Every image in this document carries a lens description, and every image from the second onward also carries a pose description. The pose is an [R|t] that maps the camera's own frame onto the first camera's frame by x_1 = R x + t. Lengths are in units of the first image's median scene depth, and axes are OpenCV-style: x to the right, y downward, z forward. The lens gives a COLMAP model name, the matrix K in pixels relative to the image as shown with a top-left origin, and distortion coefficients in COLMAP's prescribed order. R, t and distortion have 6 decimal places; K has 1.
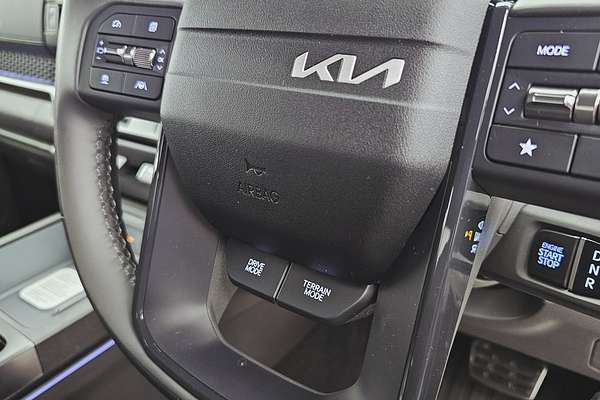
lens RADIAL K [[481.1, 0, 300.0], [0, 481.1, 200.0], [0, 0, 1]] dist [0.063853, -0.120105]
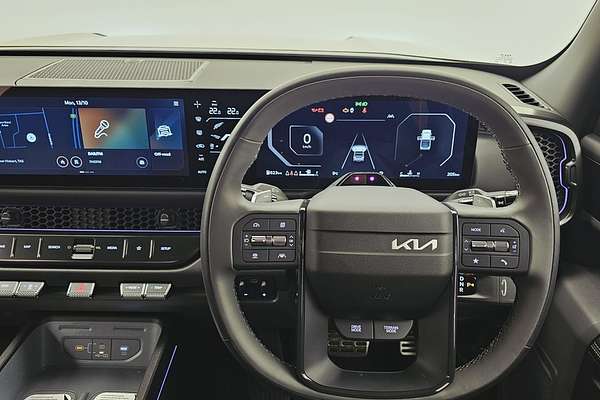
lens RADIAL K [[481.1, 0, 300.0], [0, 481.1, 200.0], [0, 0, 1]] dist [0.063853, -0.120105]
pose [[0.817469, -0.198348, 0.540743, -1.936766], [0.207359, 0.977230, 0.044979, -0.808486], [-0.537352, 0.075359, 0.839984, -0.986516]]
